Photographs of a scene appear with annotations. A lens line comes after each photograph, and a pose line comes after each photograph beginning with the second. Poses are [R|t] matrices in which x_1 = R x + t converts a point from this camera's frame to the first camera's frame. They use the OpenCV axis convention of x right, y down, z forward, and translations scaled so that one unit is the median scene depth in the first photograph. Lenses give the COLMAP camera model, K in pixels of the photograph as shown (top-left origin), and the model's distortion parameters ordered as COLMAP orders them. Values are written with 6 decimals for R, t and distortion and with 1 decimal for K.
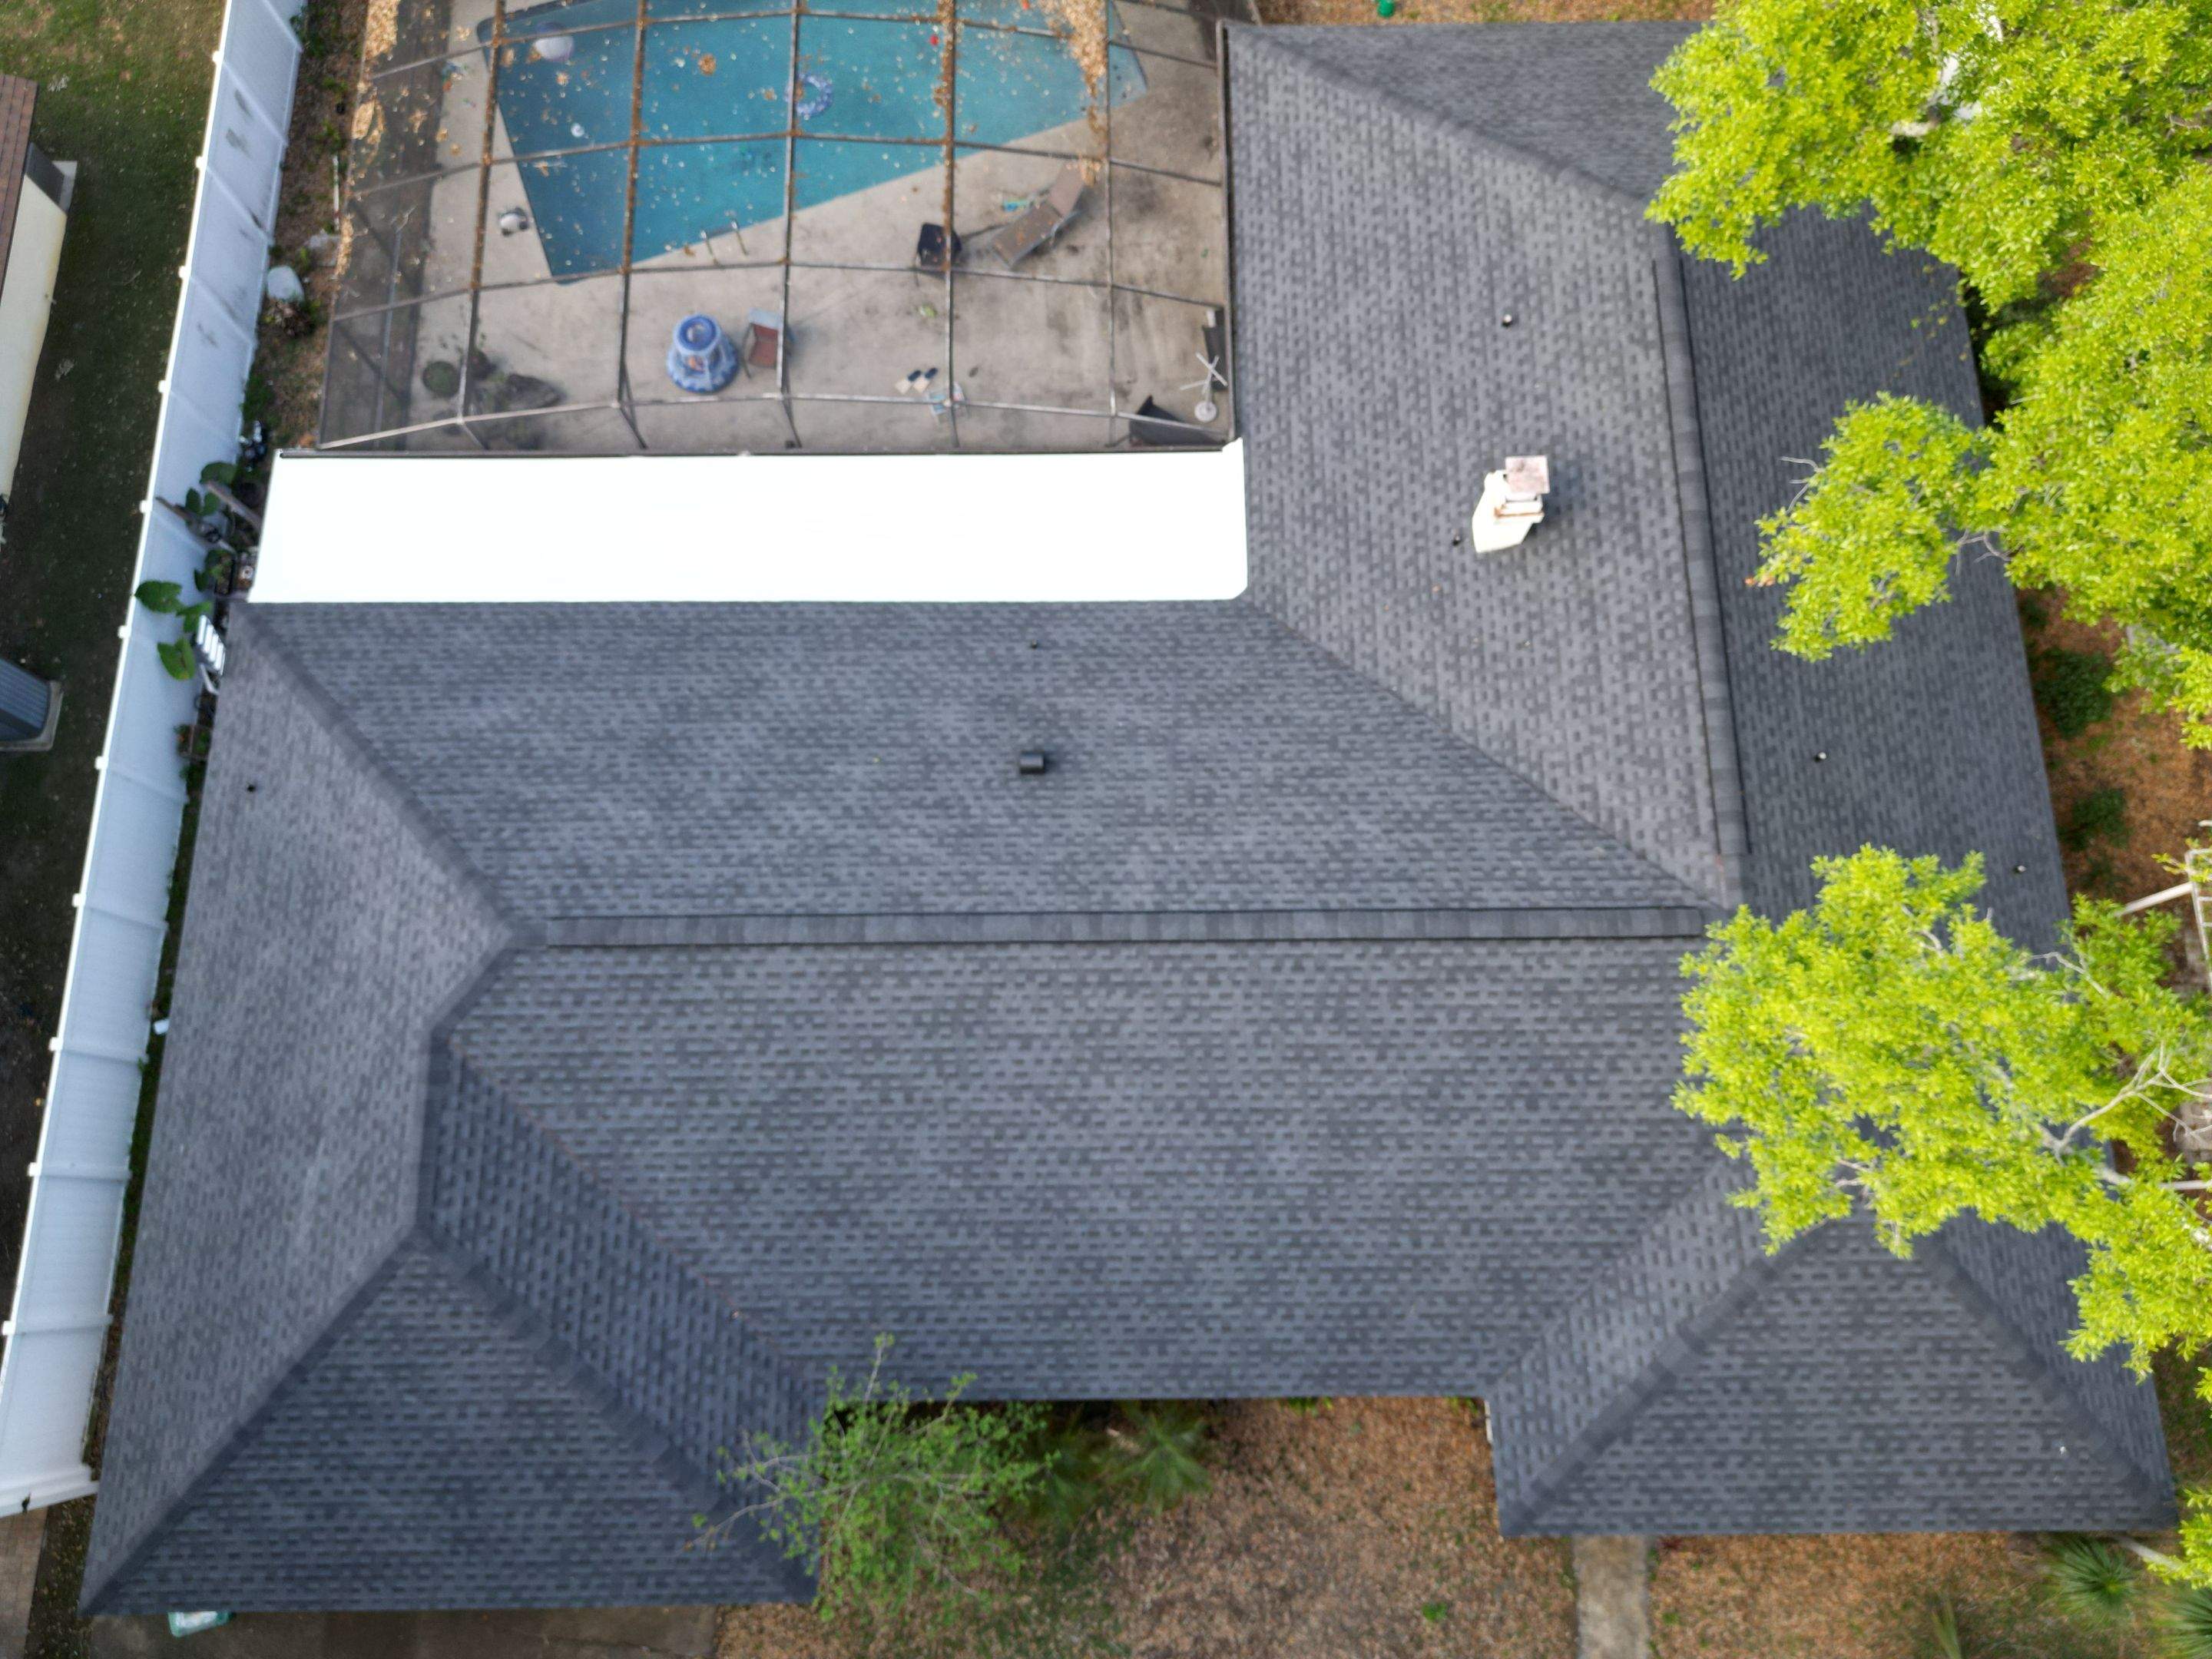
lens RADIAL K [[1558.5, 0, 1112.9], [0, 1558.5, 830.3], [0, 0, 1]] dist [0.045276, -0.041153]
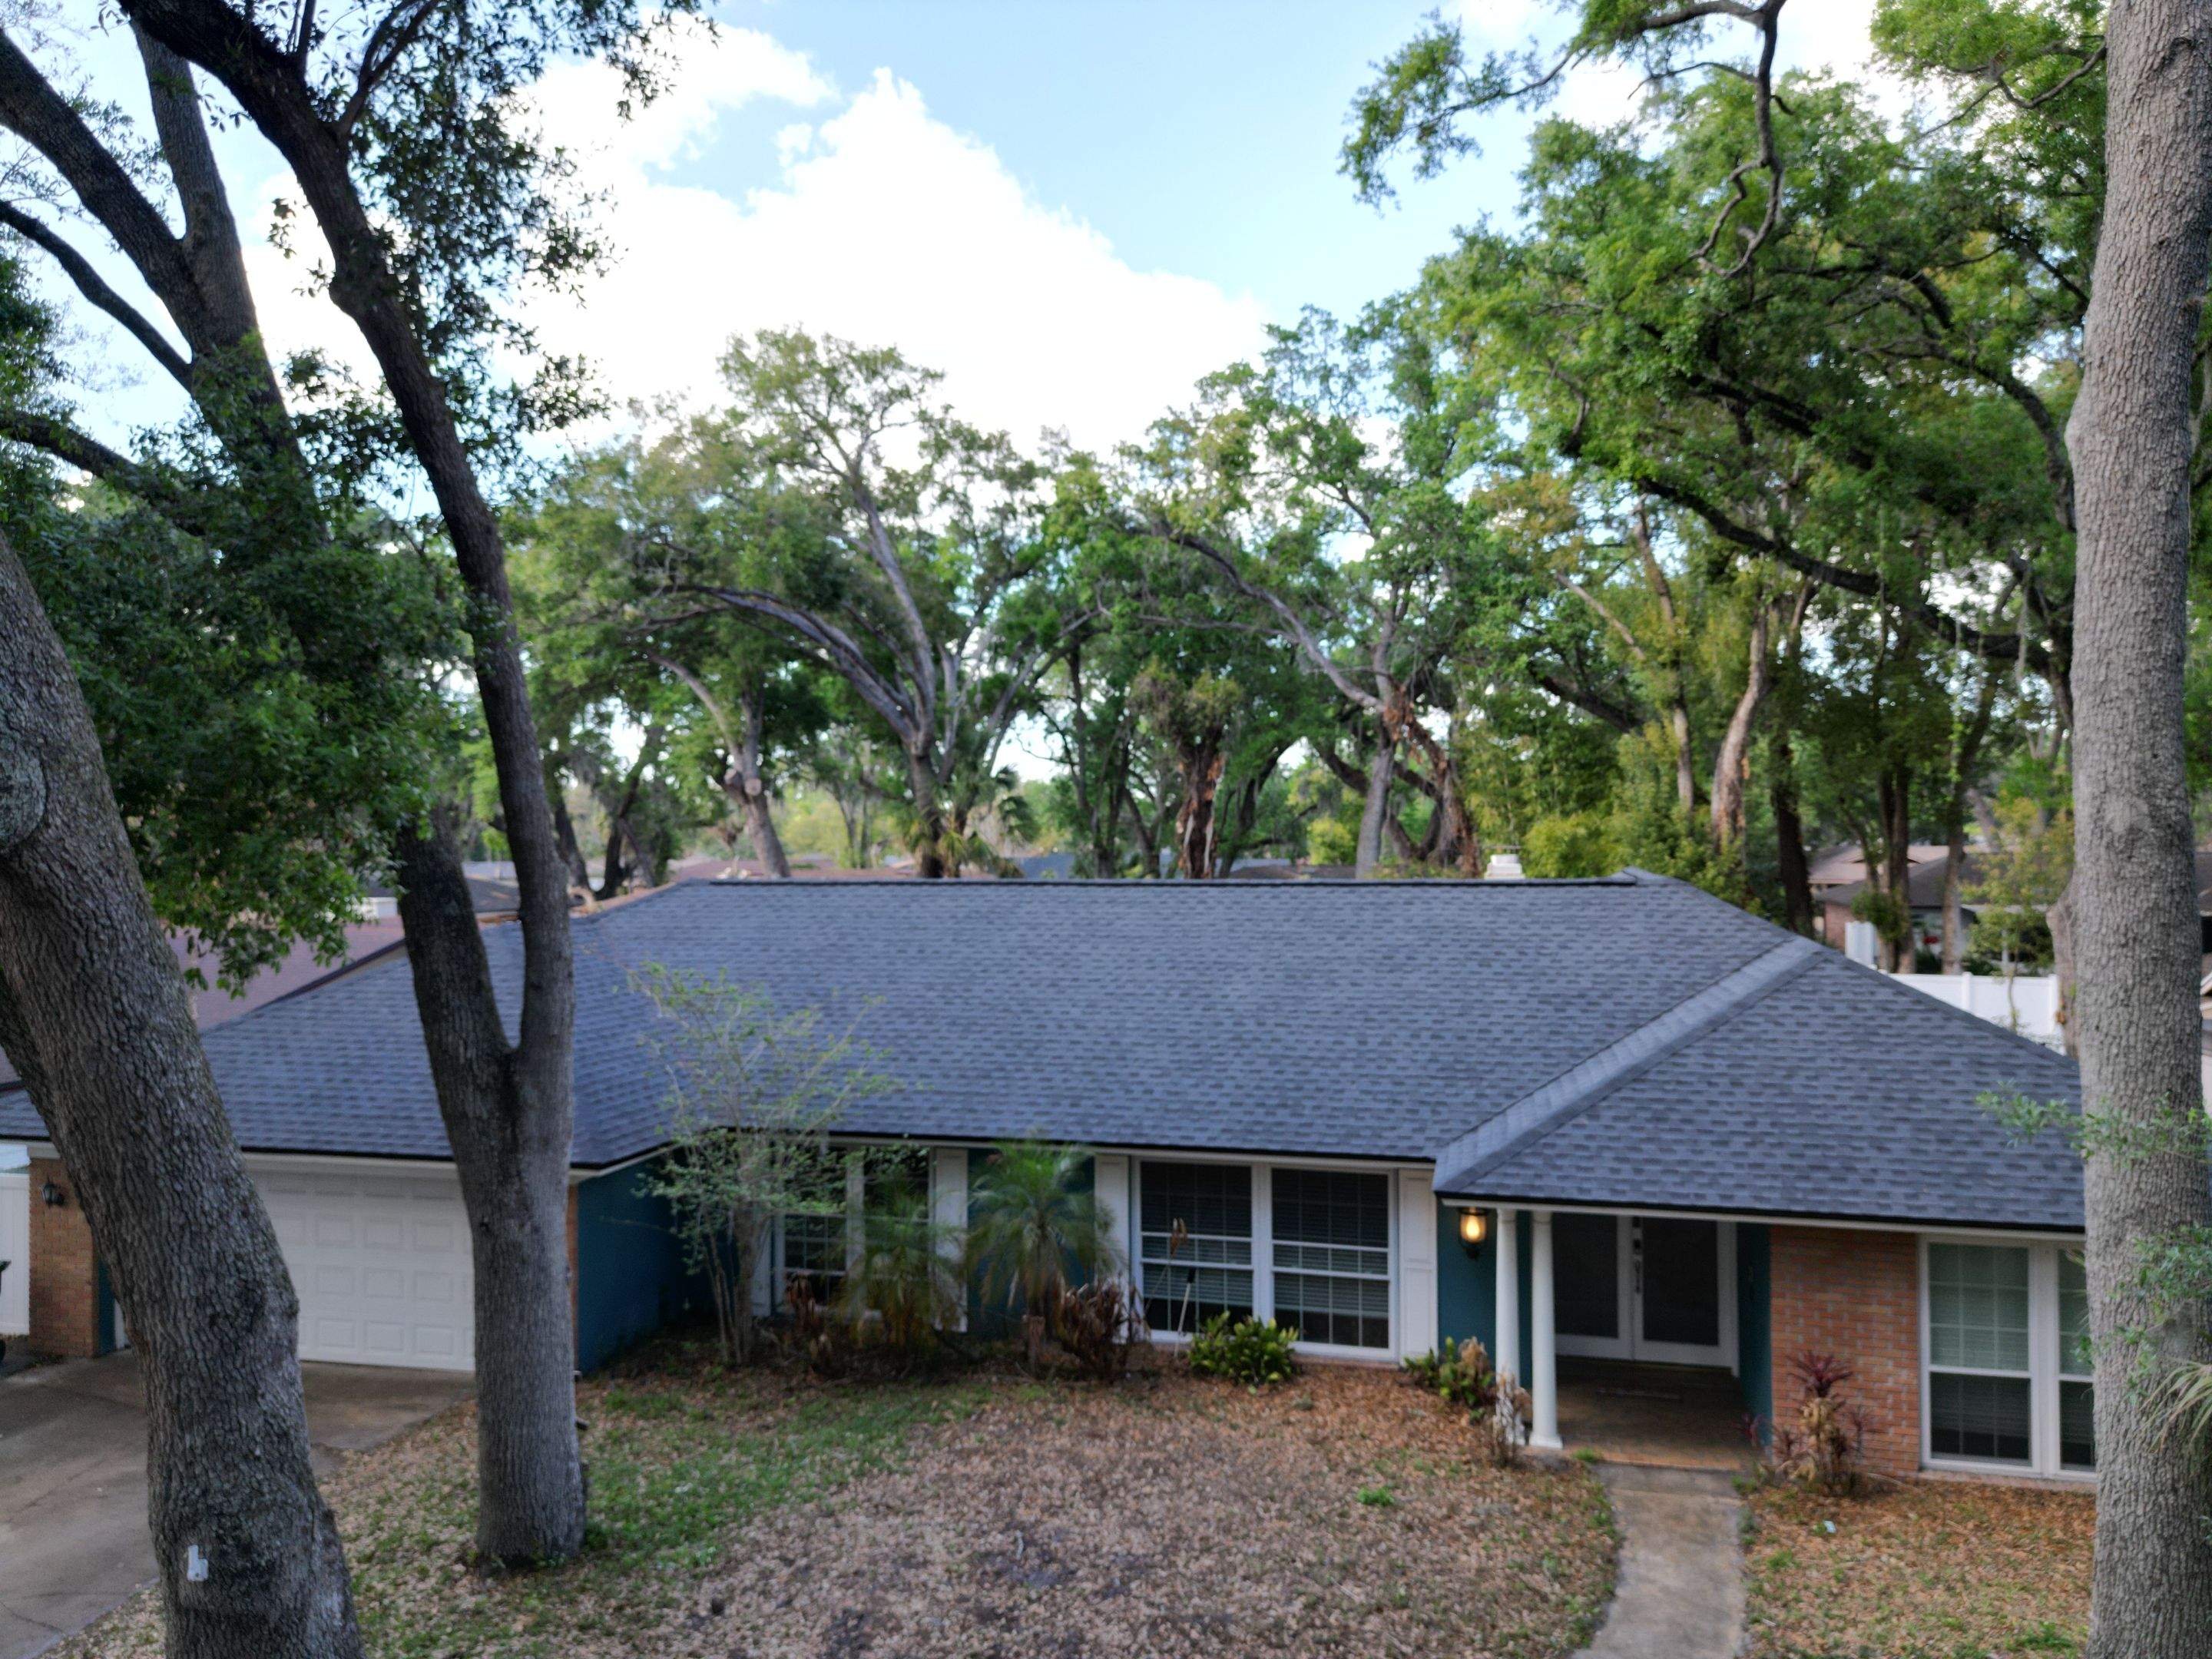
lens RADIAL K [[1558.5, 0, 1105.3], [0, 1558.5, 839.6], [0, 0, 1]] dist [0.045276, -0.041153]
pose [[0.963618, -0.002385, -0.267274, 0.297592], [-0.257171, 0.264203, -0.929548, 1.152972], [0.072832, 0.964464, 0.253977, 0.631647]]
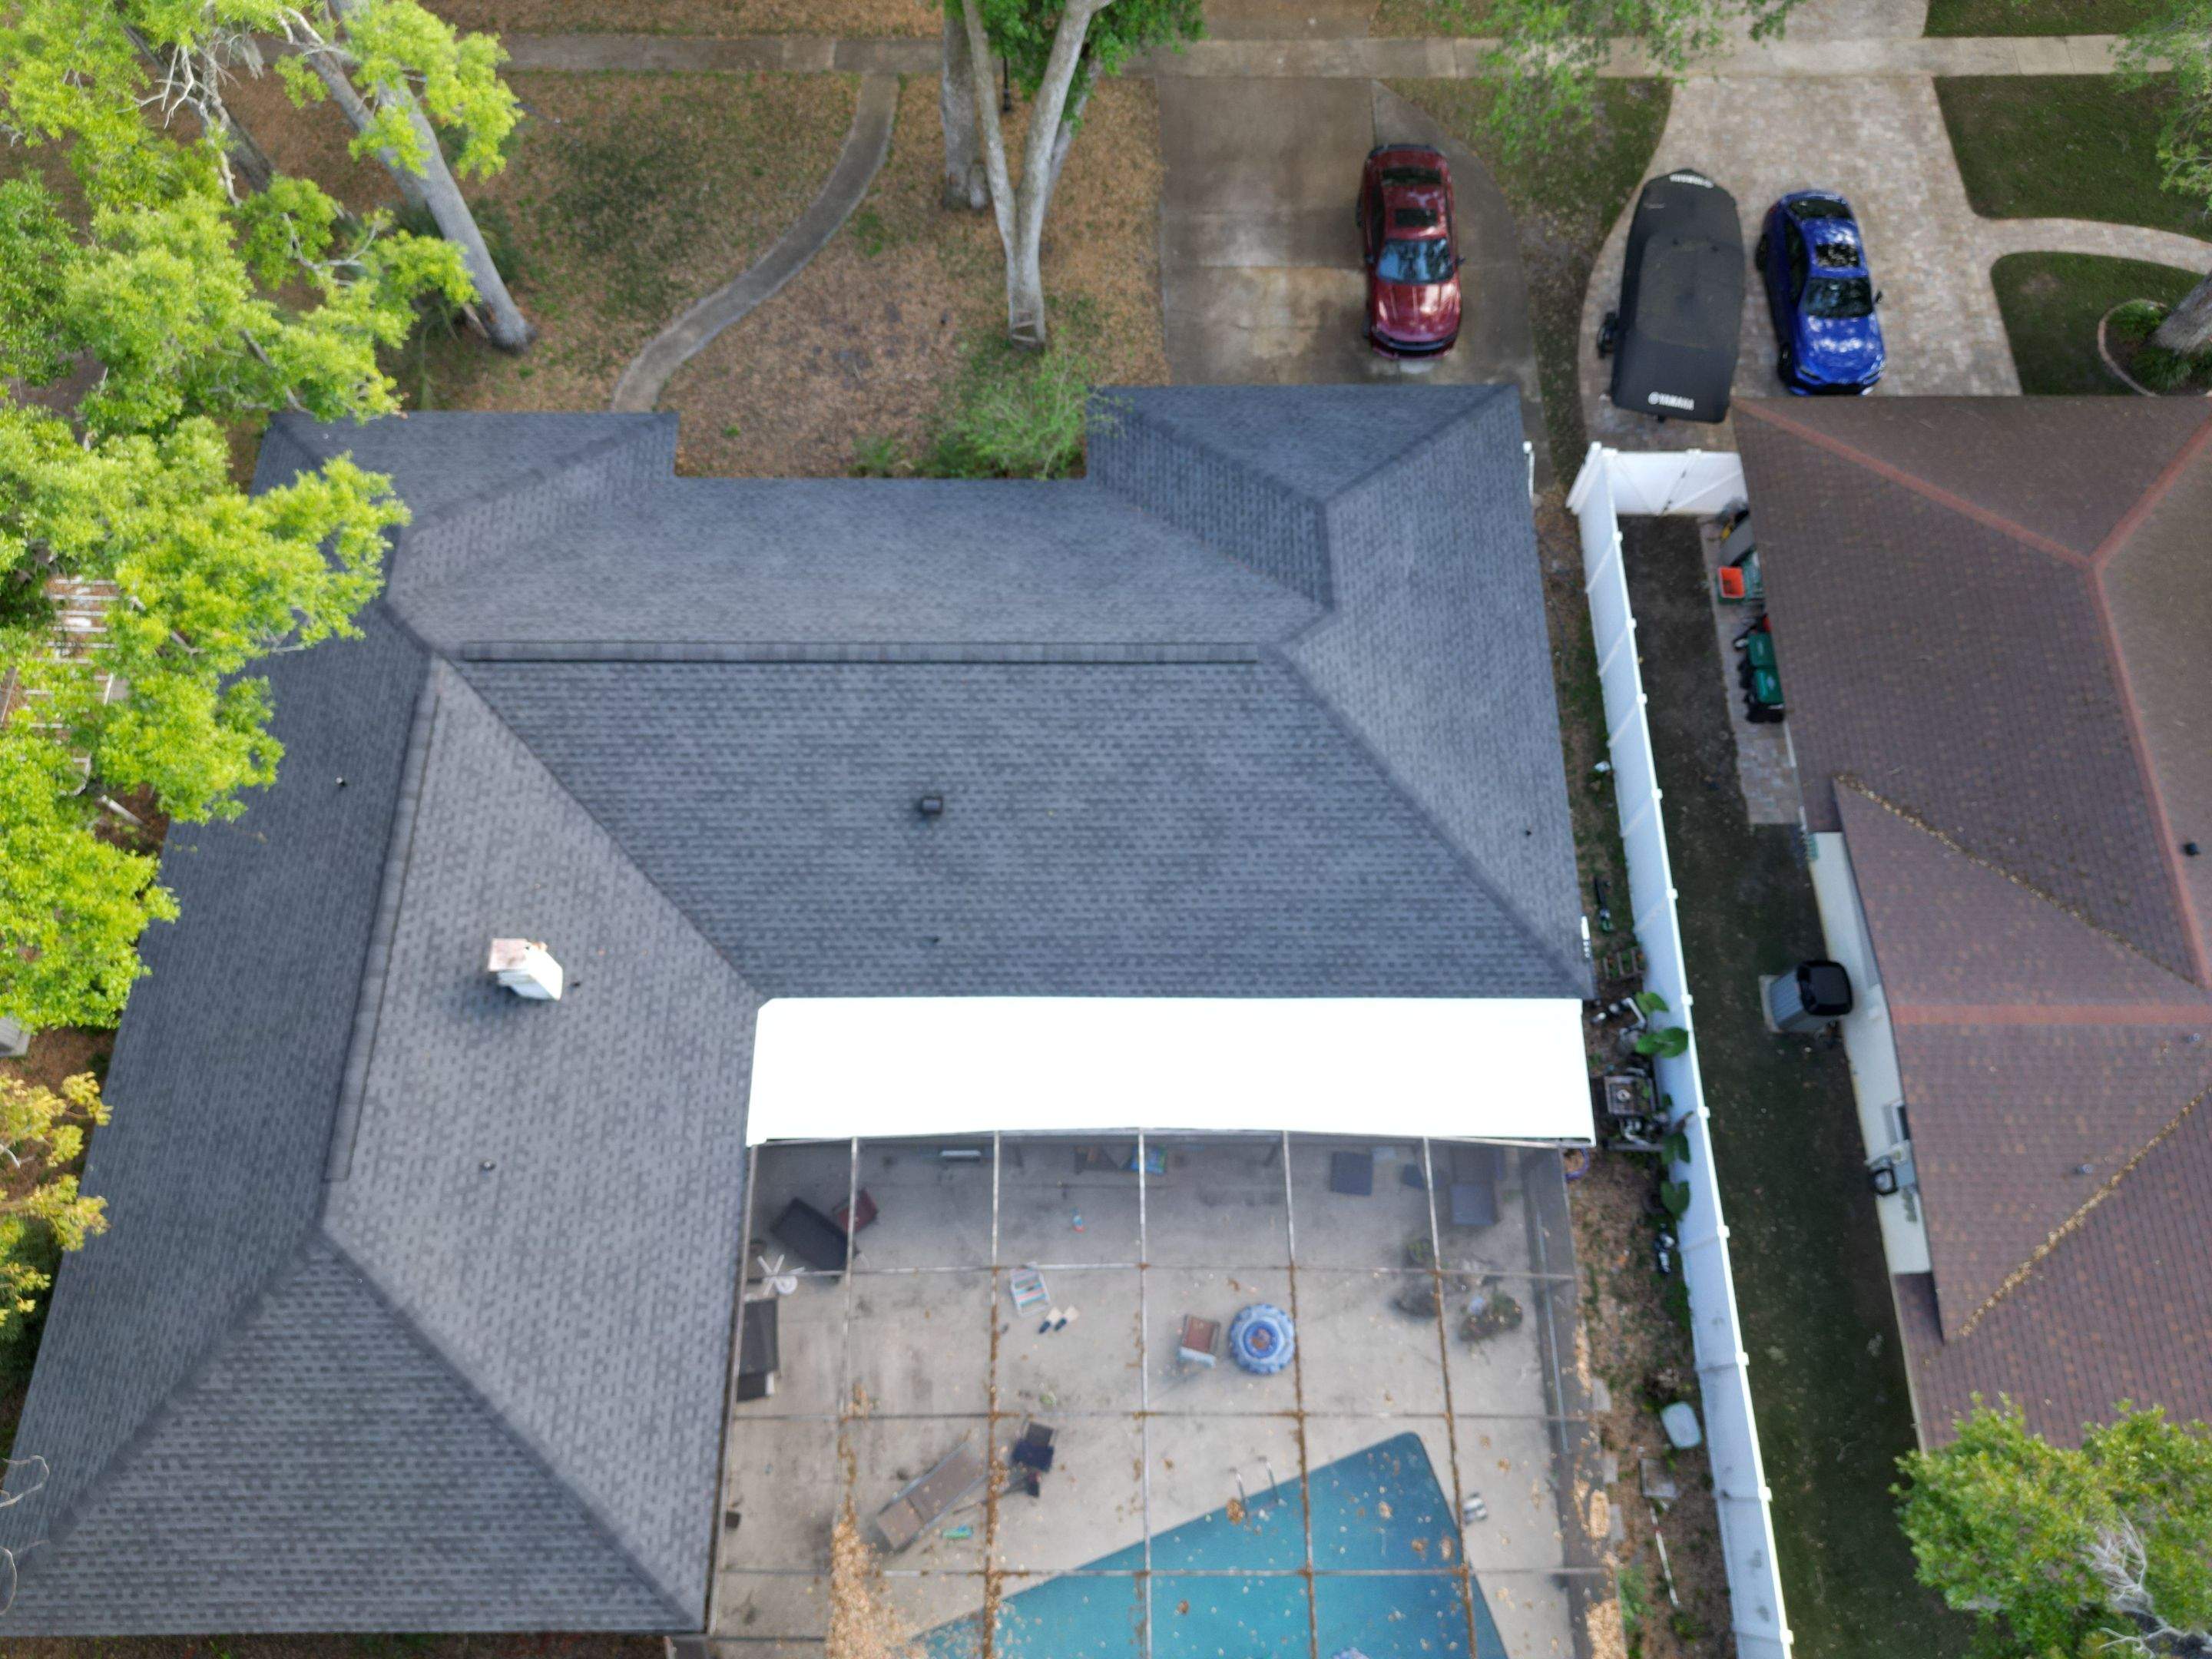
lens RADIAL K [[1558.5, 0, 1101.2], [0, 1558.5, 828.9], [0, 0, 1]] dist [0.045276, -0.041153]
pose [[-0.999951, -0.007969, 0.005823, -0.216108], [0.009864, -0.787917, 0.615702, -0.924444], [-0.000319, 0.615730, 0.787957, -0.041930]]
